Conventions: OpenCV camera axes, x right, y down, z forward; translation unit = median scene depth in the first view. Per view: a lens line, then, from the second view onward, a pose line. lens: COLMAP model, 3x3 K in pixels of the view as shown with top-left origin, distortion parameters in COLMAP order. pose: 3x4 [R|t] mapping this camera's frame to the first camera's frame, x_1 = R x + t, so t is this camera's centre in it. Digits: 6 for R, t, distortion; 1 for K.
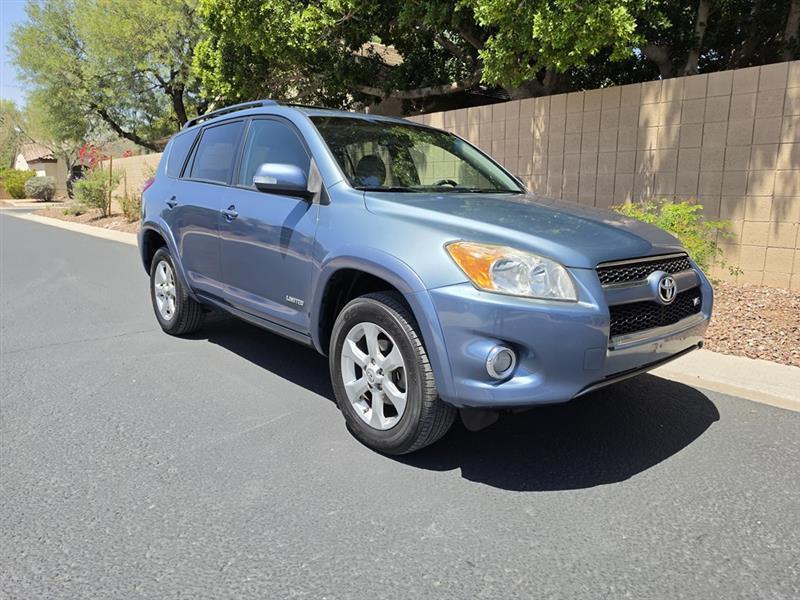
lens RADIAL K [[571.2, 0, 401.0], [0, 571.2, 286.0], [0, 0, 1]] dist [0.030352, -0.042384]
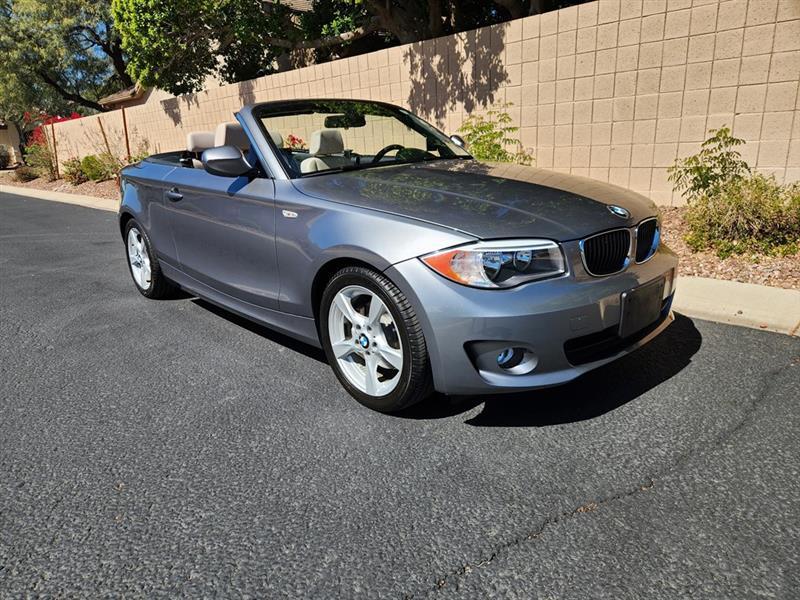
lens RADIAL K [[551.1, 0, 389.3], [0, 551.1, 303.9], [0, 0, 1]] dist [0.057084, -0.047383]
pose [[0.997456, -0.069220, 0.017063, 0.103874], [0.066460, 0.989440, 0.128811, 0.020297], [-0.025799, -0.127349, 0.991522, -0.096928]]
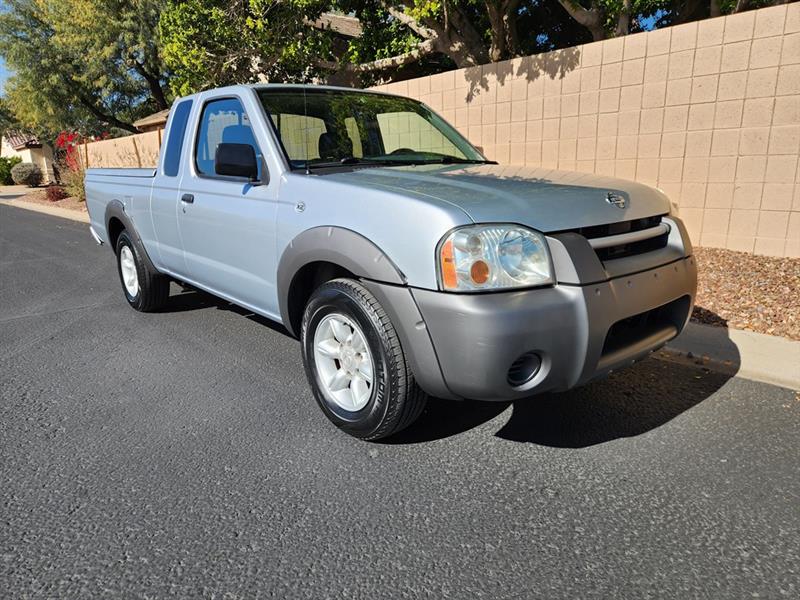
lens RADIAL K [[549.6, 0, 390.9], [0, 549.6, 298.5], [0, 0, 1]] dist [0.059430, -0.049425]
pose [[0.999420, -0.033397, -0.006681, 0.057475], [0.033789, 0.996880, 0.071334, 0.003649], [0.004278, -0.071518, 0.997430, -0.009292]]
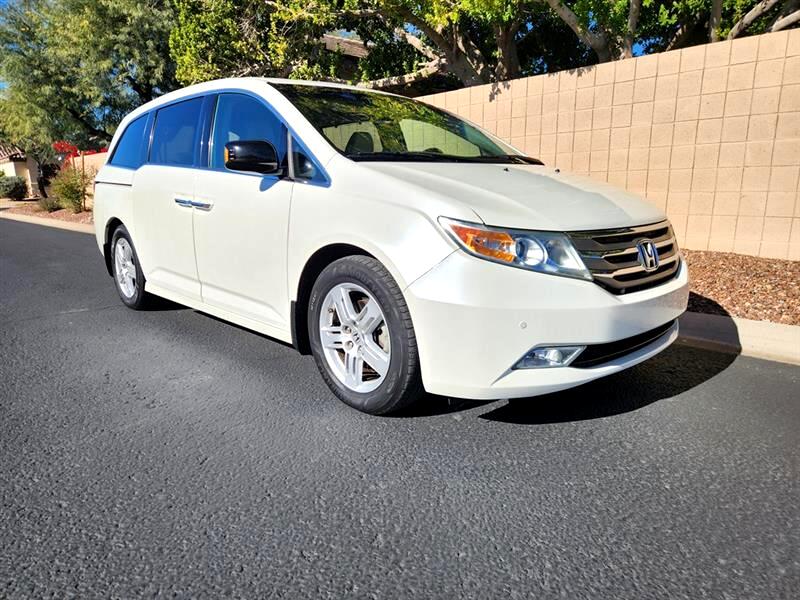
lens RADIAL K [[546.4, 0, 395.8], [0, 546.4, 302.0], [0, 0, 1]] dist [0.067753, -0.055453]
pose [[0.998917, -0.028949, 0.036432, 0.011981], [0.027299, 0.998614, 0.045007, 0.018594], [-0.037685, -0.043964, 0.998322, -0.031715]]
